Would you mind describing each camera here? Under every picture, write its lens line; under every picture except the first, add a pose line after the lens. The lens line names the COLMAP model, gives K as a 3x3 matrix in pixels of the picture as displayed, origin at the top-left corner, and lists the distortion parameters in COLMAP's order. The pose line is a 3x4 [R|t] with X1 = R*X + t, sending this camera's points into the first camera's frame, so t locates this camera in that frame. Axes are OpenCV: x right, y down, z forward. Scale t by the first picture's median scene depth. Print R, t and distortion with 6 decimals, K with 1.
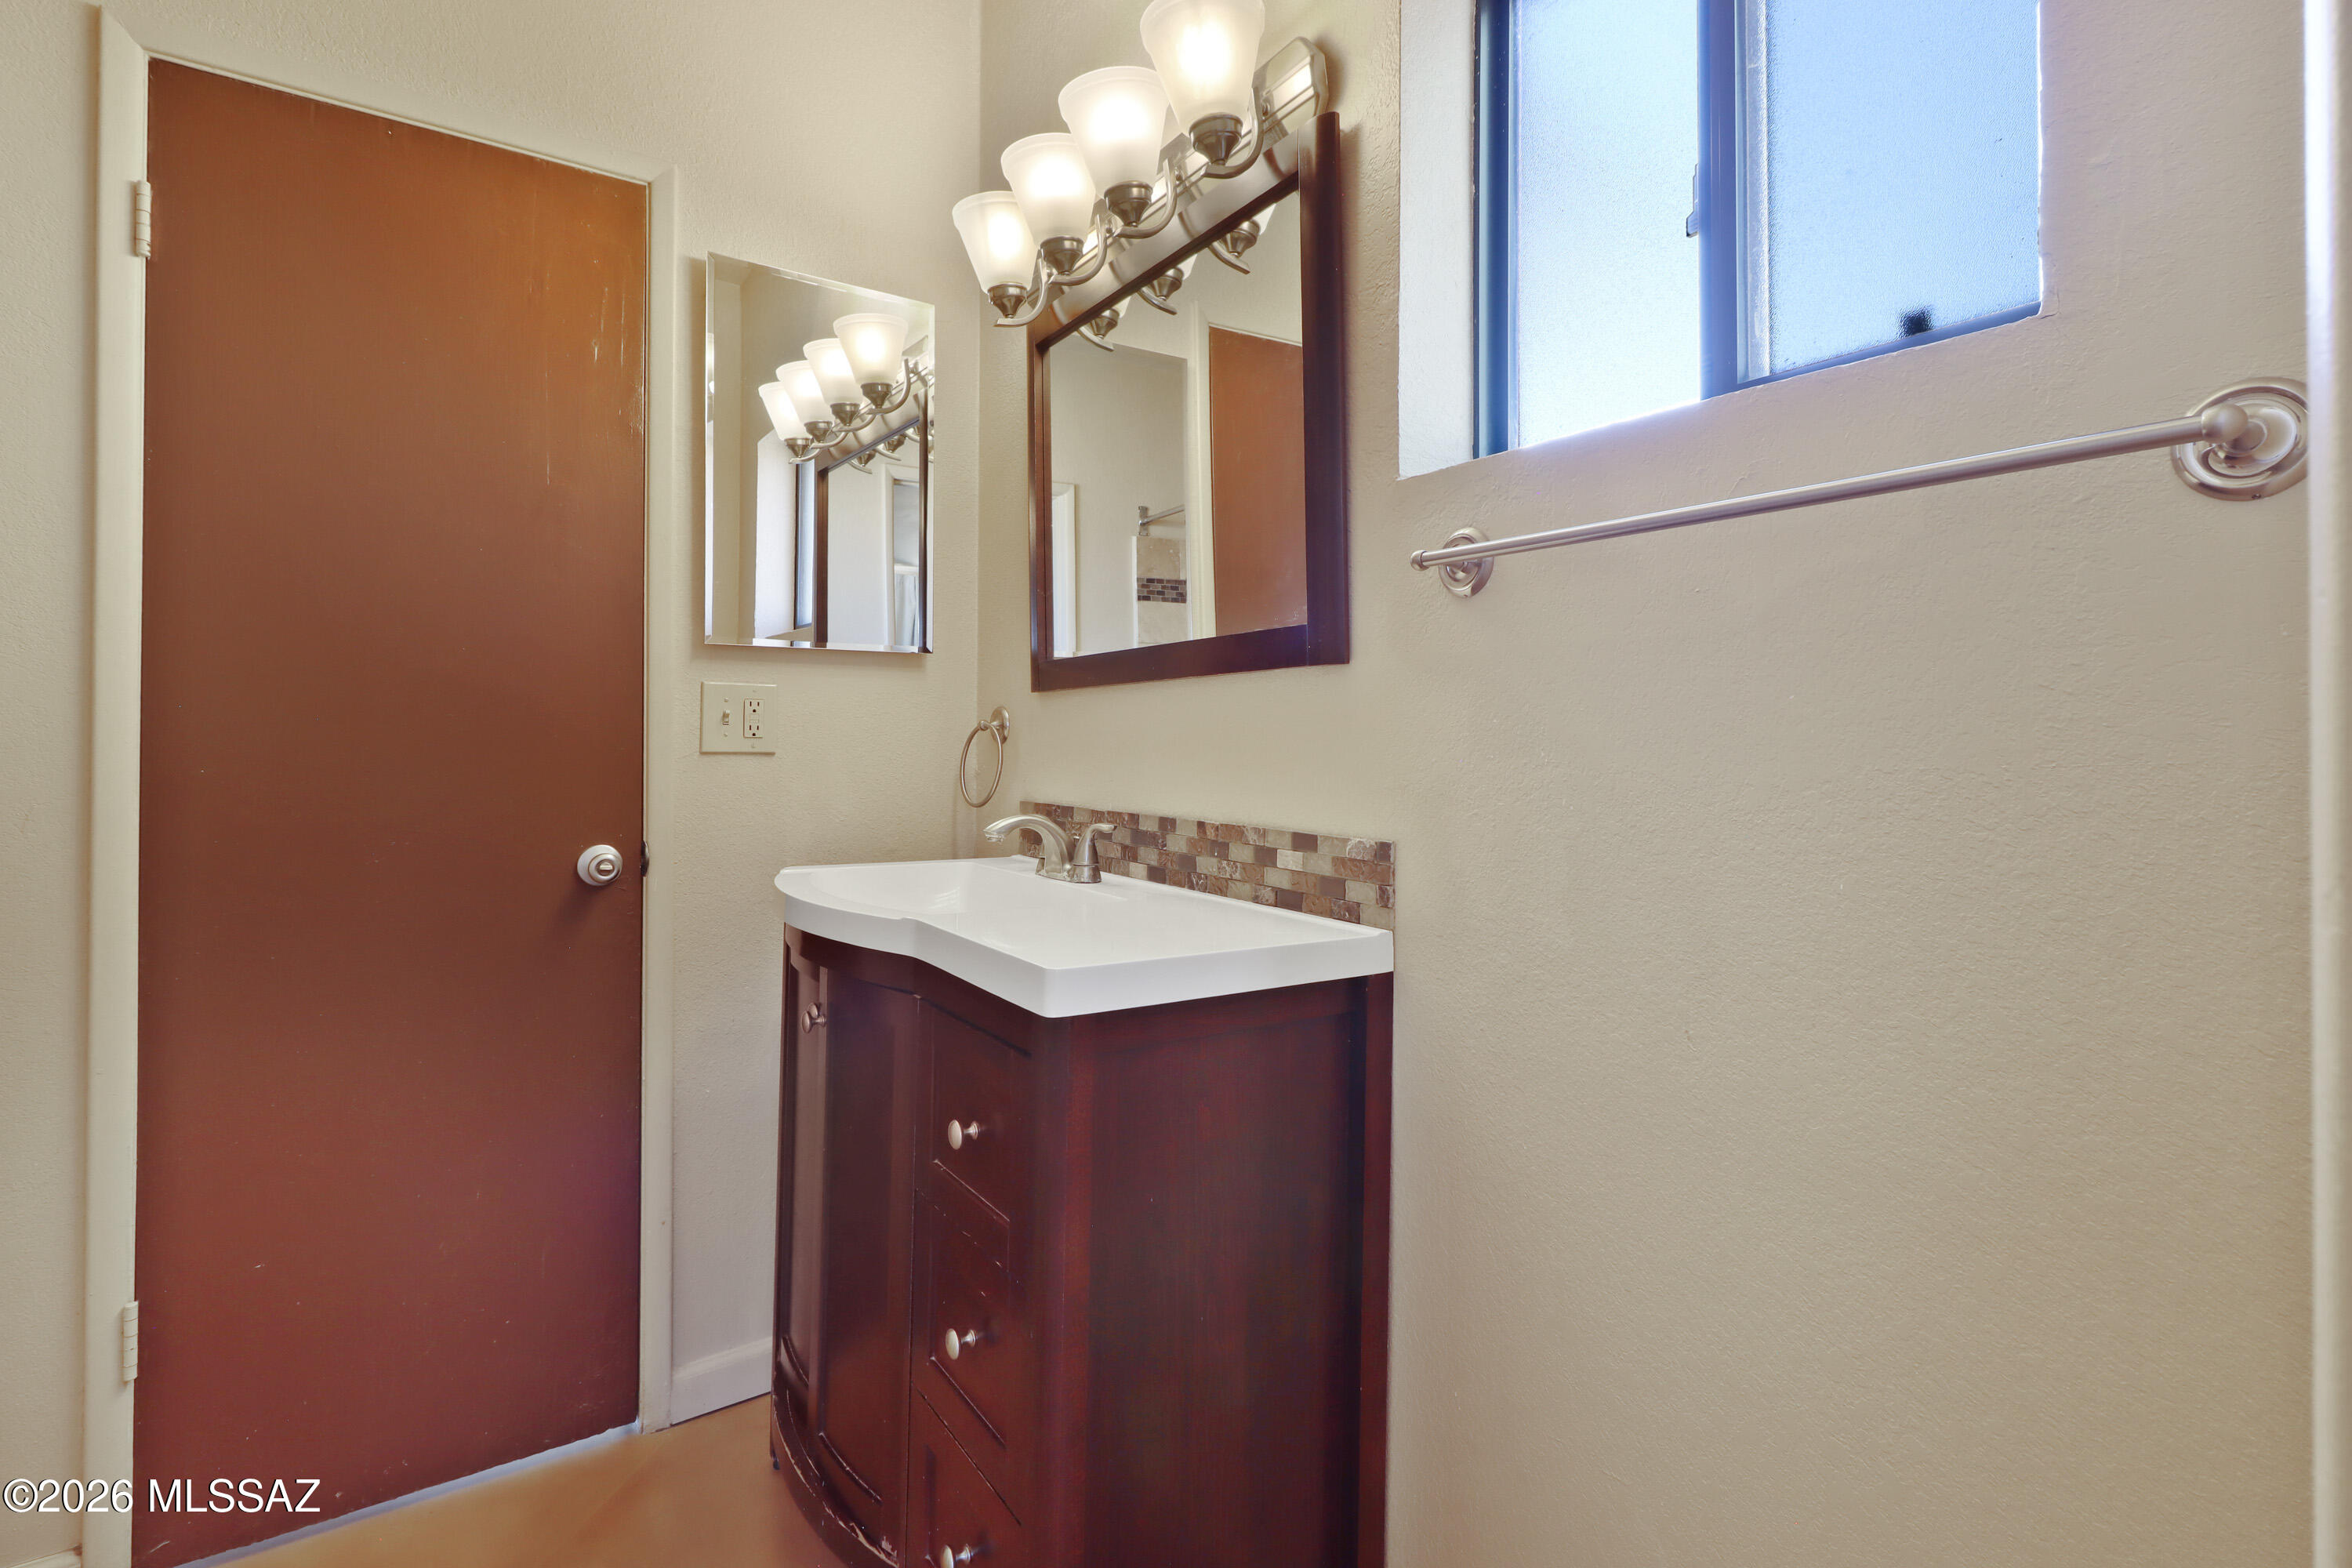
lens RADIAL K [[1092.7, 0, 1175.6], [0, 1092.7, 764.8], [0, 0, 1]] dist [-0.004460, -0.000849]
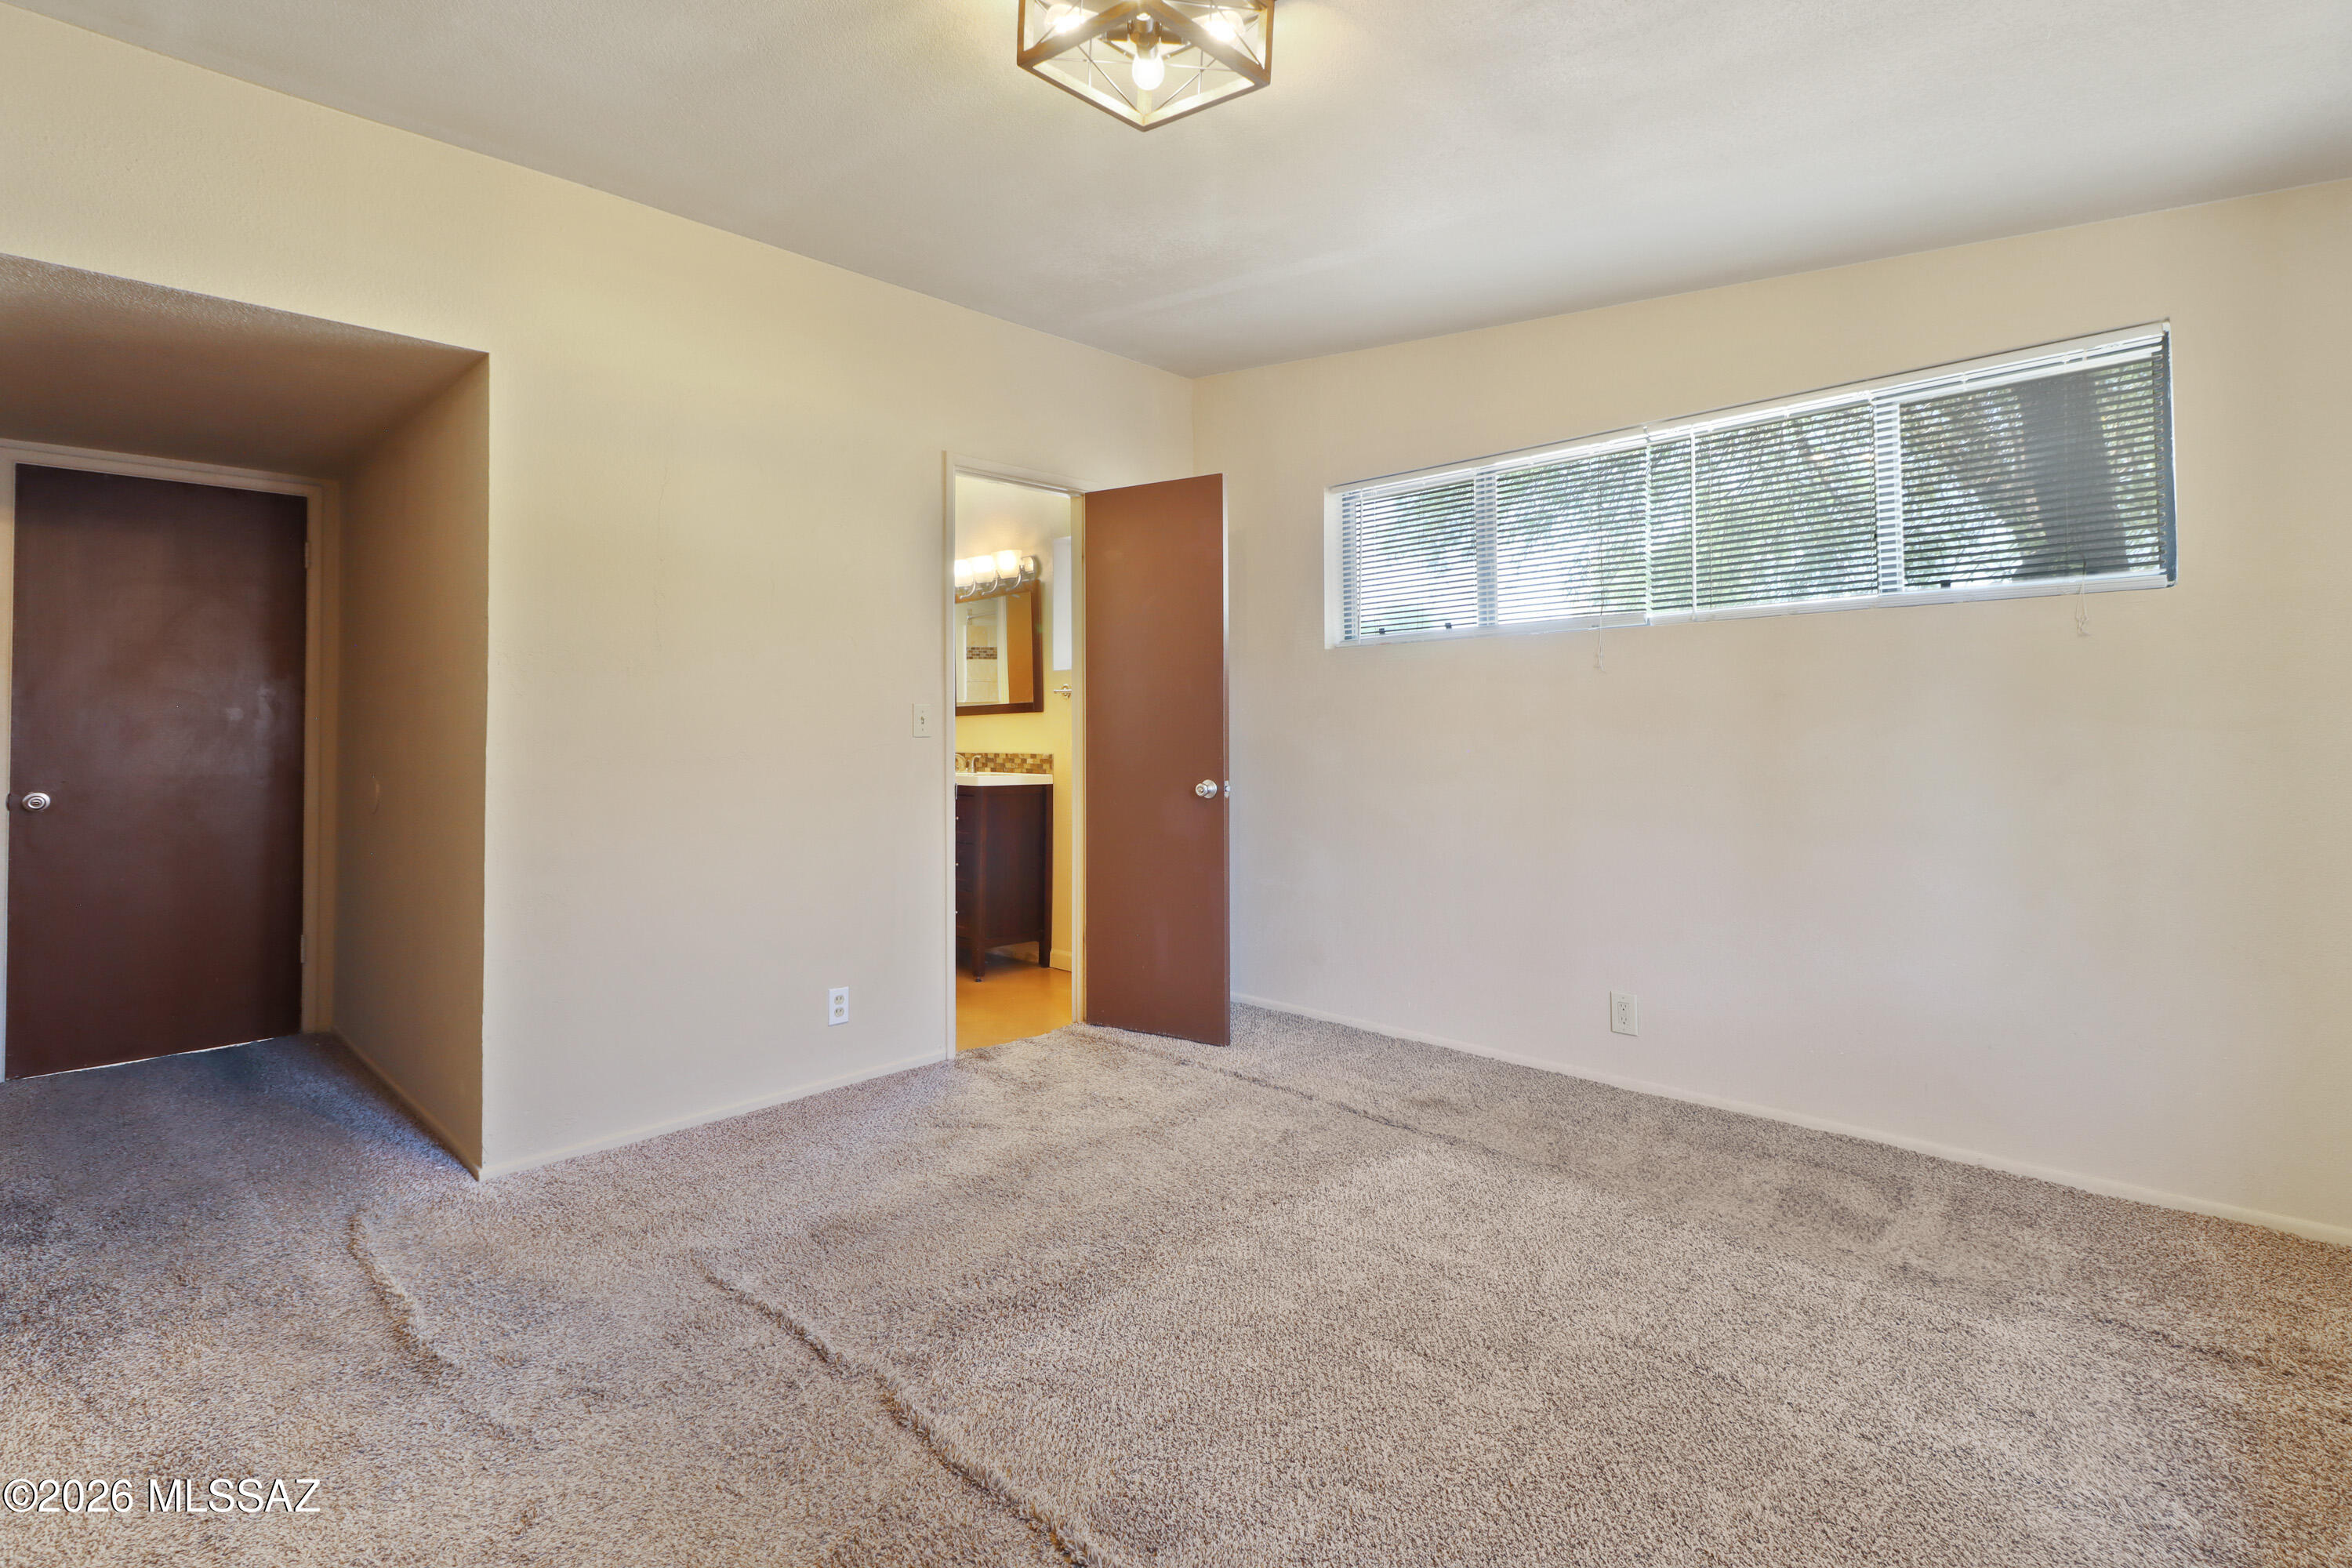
lens RADIAL K [[1092.7, 0, 1177.9], [0, 1092.7, 768.4], [0, 0, 1]] dist [-0.004460, -0.000849]
pose [[0.982266, -0.008264, 0.187309, -0.101839], [0.008436, 0.999964, -0.000119, 0.111317], [-0.187301, 0.001697, 0.982301, -2.787930]]
